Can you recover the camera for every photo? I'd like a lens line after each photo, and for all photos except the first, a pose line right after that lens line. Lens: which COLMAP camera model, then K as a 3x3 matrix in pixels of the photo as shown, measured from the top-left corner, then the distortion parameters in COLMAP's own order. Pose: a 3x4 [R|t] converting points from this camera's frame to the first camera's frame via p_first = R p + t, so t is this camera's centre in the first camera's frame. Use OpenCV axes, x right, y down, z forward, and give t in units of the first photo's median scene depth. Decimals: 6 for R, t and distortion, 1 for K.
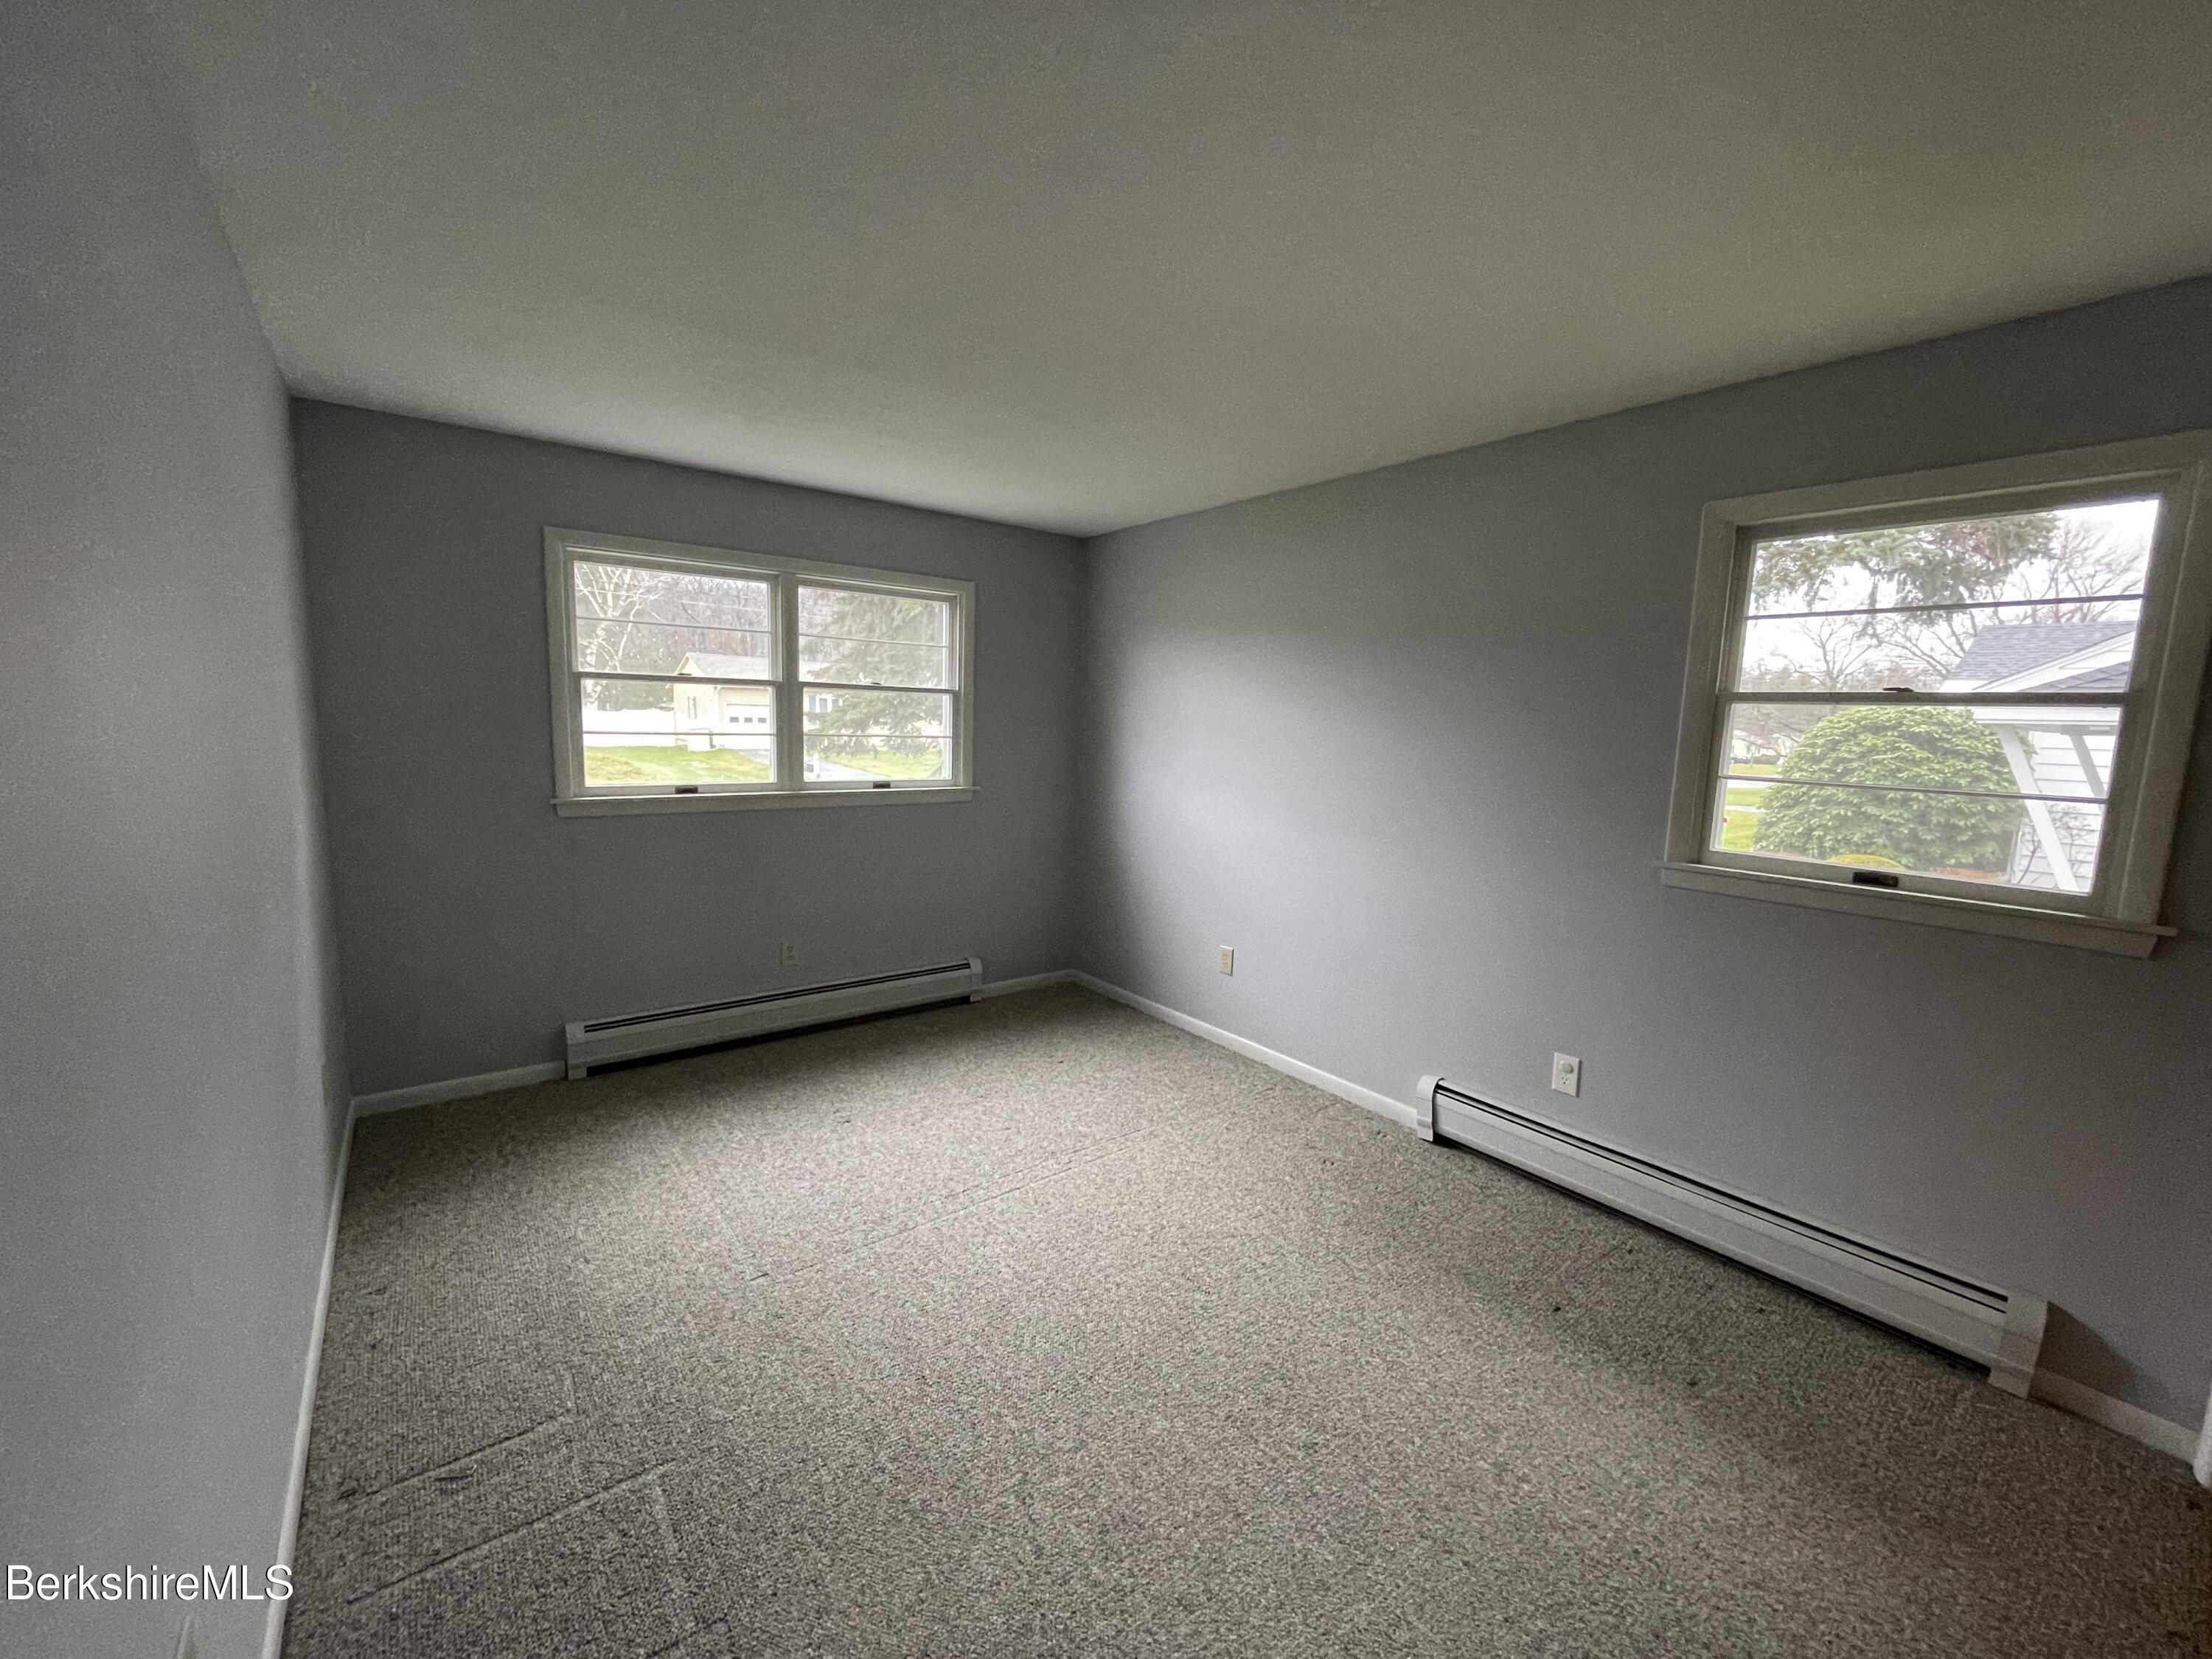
lens RADIAL K [[869.0, 0, 1084.7], [0, 869.0, 825.4], [0, 0, 1]] dist [0.005150, 0.000085]
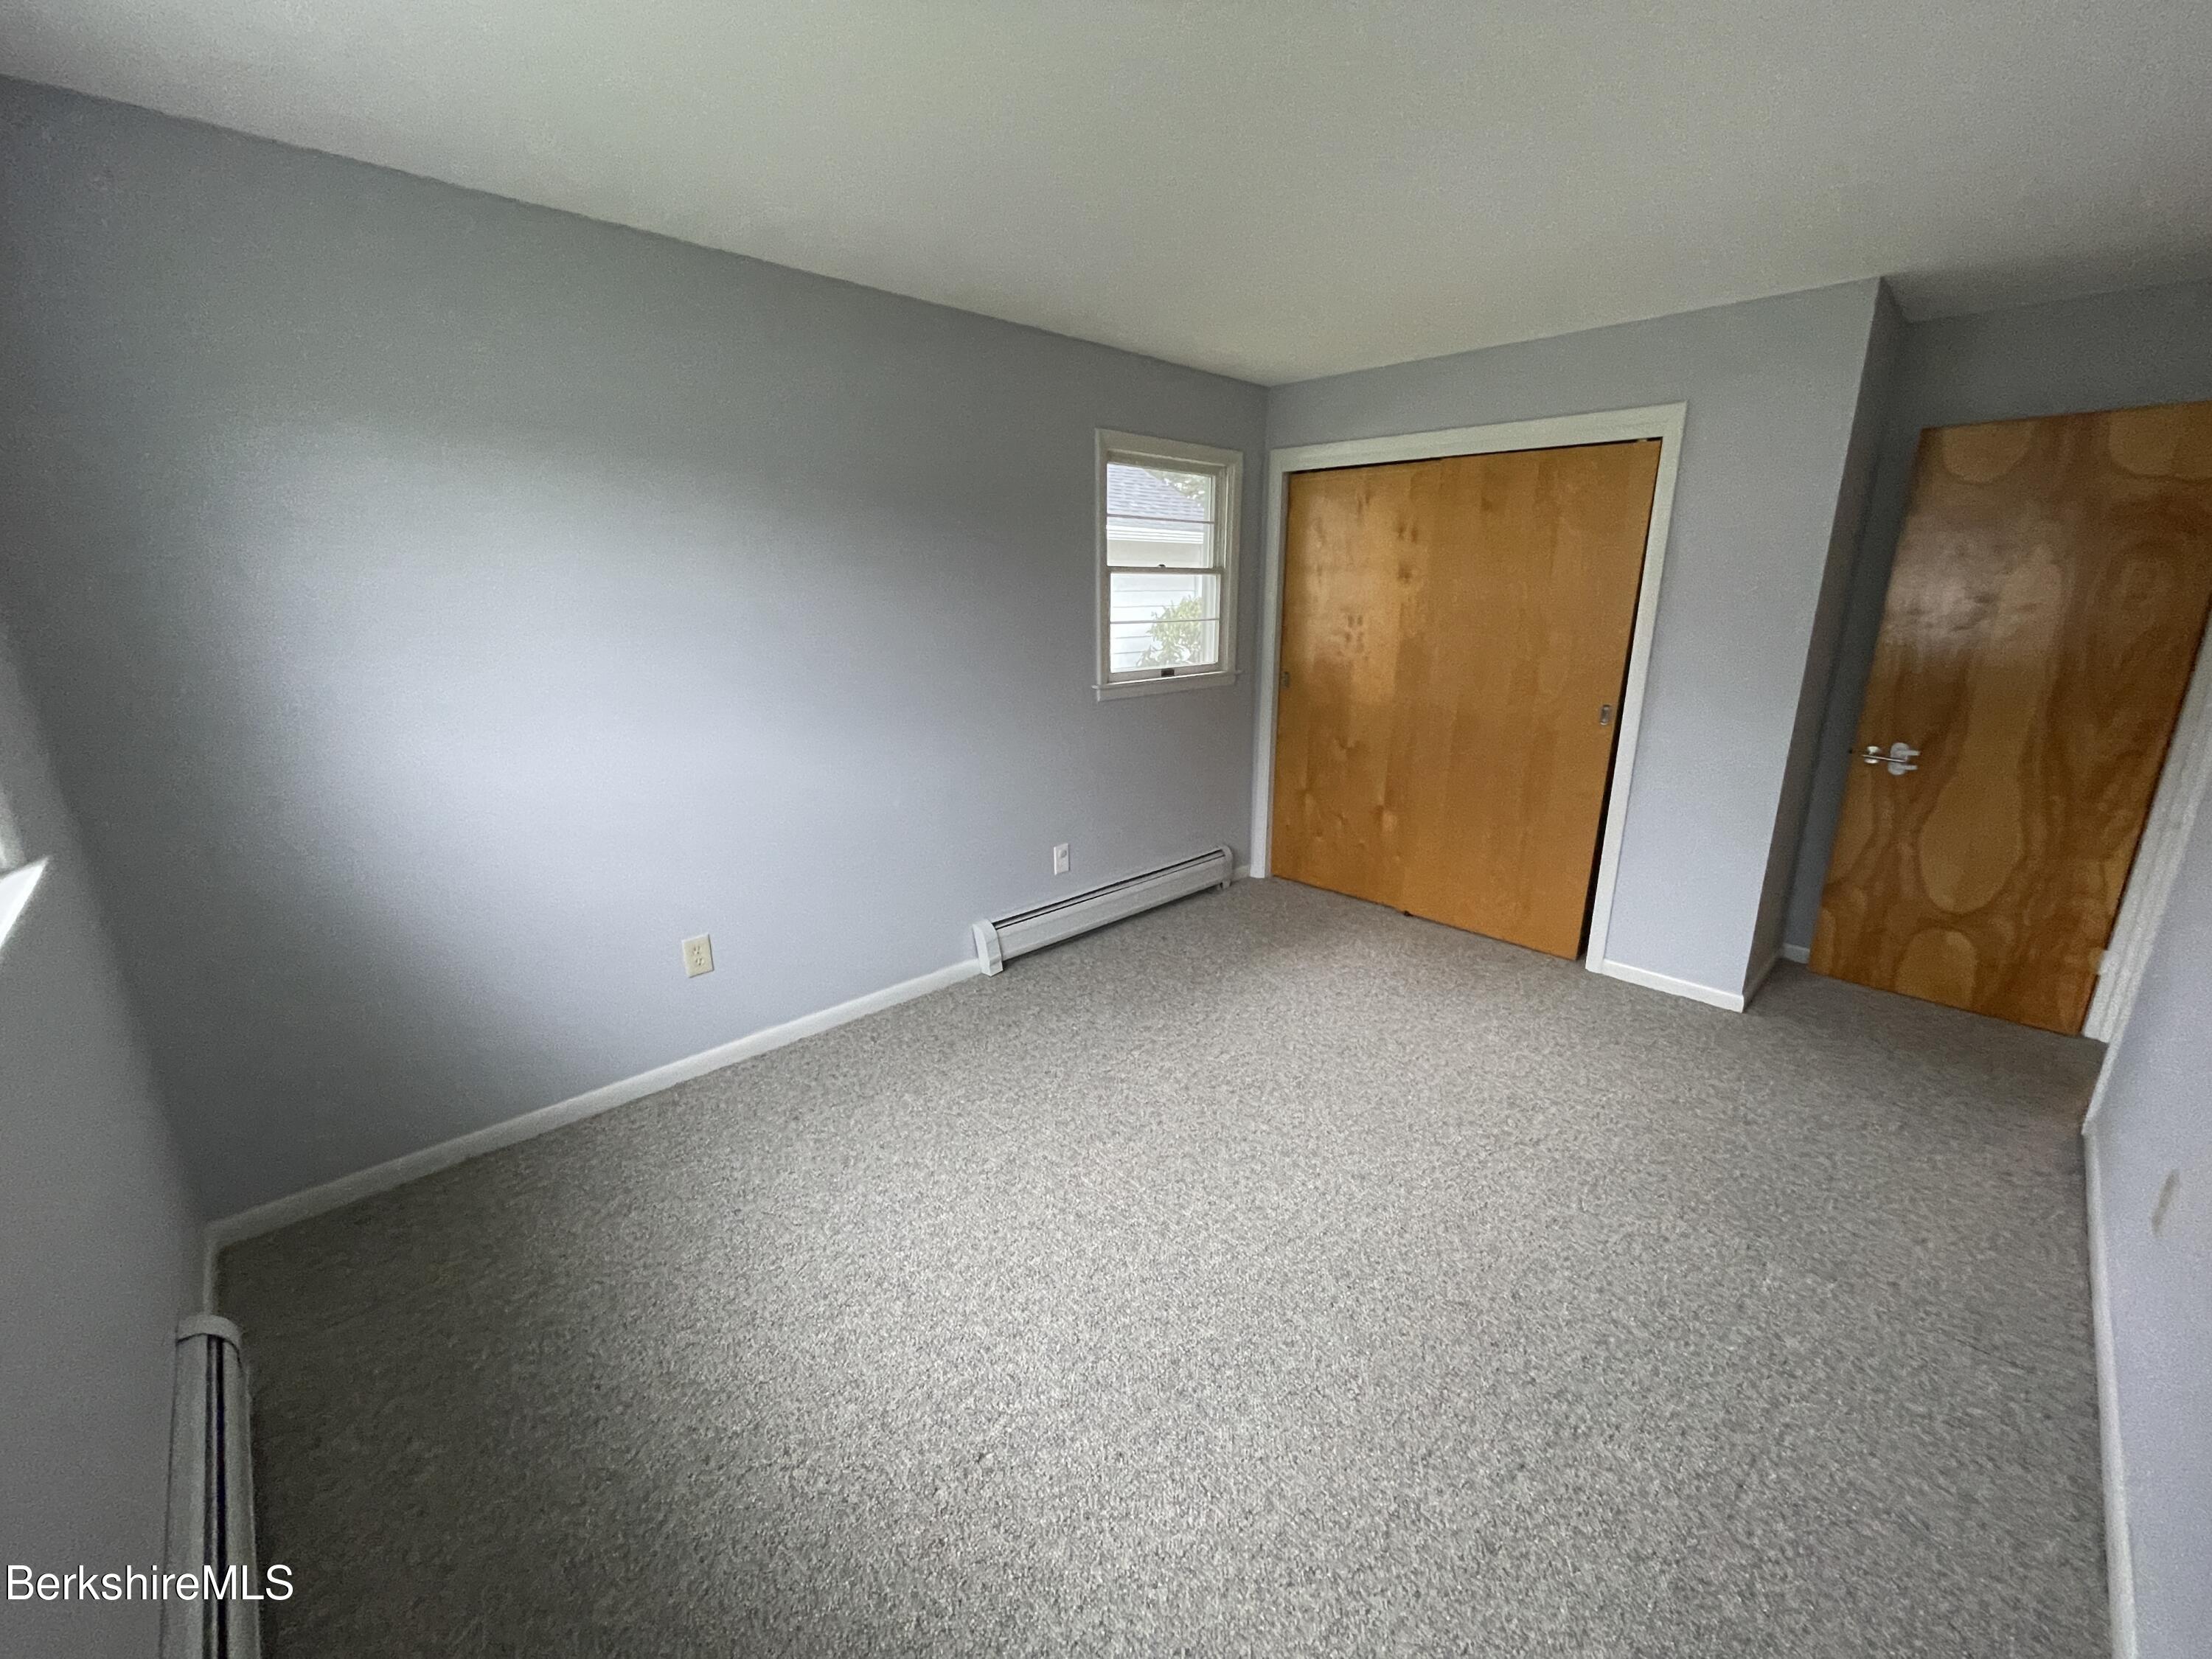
lens RADIAL K [[892.6, 0, 1104.3], [0, 892.6, 831.7], [0, 0, 1]] dist [-0.002296, -0.000468]
pose [[-0.116127, -0.291055, 0.949632, -0.804259], [0.125096, 0.944201, 0.304688, -0.176369], [-0.985325, 0.154177, -0.073237, 1.110558]]
